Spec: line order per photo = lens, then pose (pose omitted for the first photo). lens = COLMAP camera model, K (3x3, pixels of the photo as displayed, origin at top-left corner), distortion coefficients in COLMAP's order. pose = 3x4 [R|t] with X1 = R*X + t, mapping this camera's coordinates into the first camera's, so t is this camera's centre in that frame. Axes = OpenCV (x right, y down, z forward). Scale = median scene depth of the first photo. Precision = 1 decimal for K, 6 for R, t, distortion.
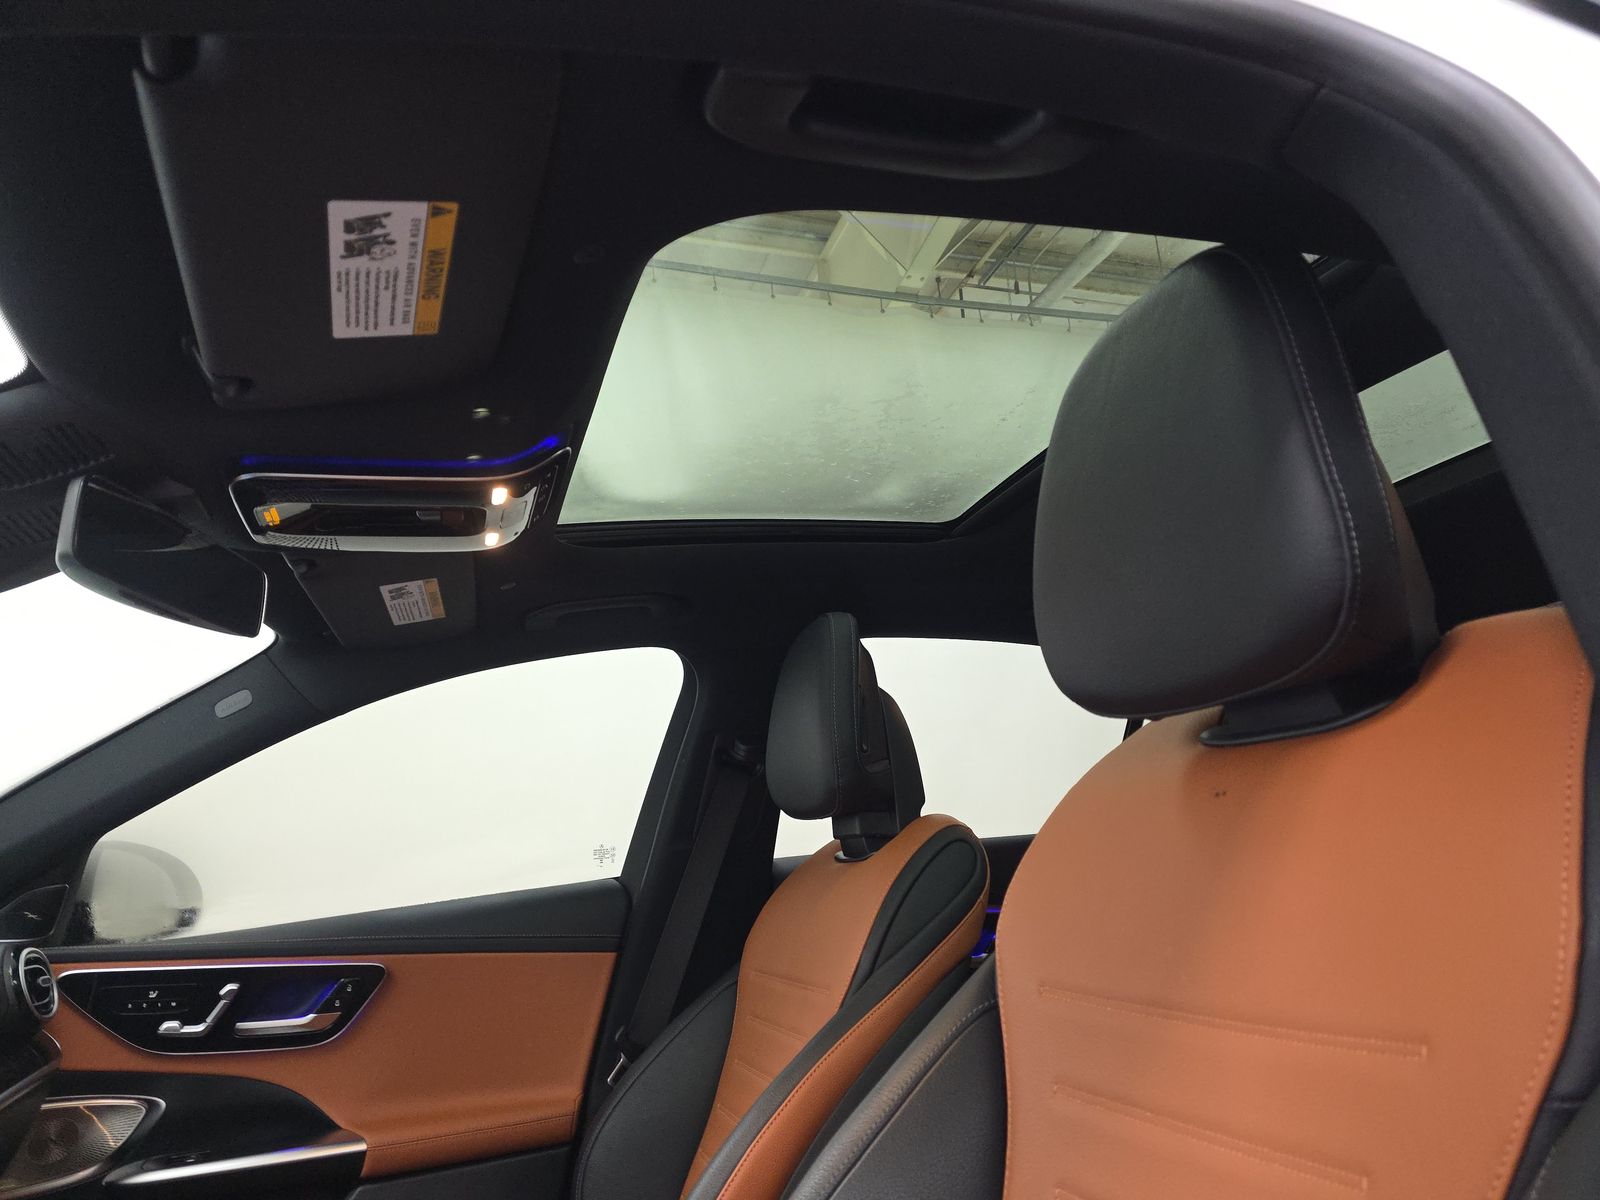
lens RADIAL K [[1085.8, 0, 801.9], [0, 1085.8, 608.3], [0, 0, 1]] dist [0.044528, -0.039006]
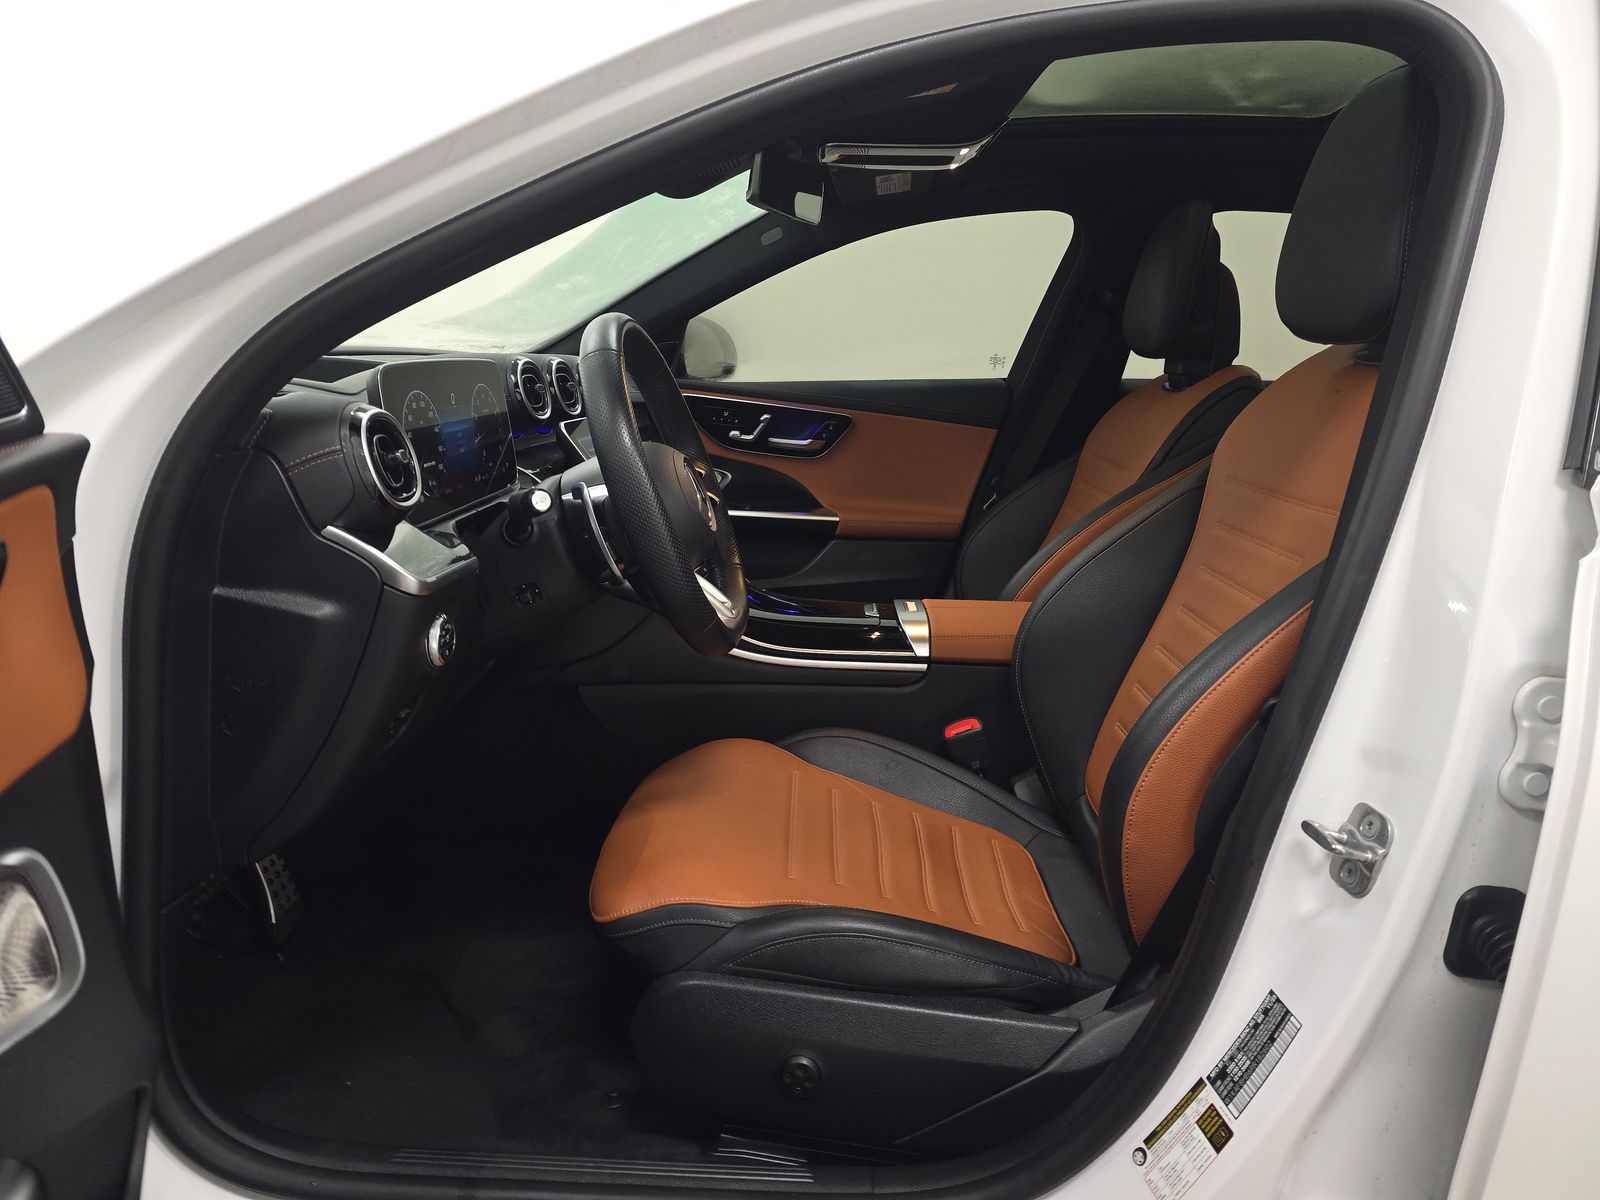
lens RADIAL K [[1085.8, 0, 795.9], [0, 1085.8, 604.0], [0, 0, 1]] dist [0.044528, -0.039006]
pose [[0.934176, 0.188885, -0.302718, 0.069177], [-0.034075, 0.891742, 0.451260, -0.139161], [0.355183, -0.411241, 0.839480, -0.460823]]
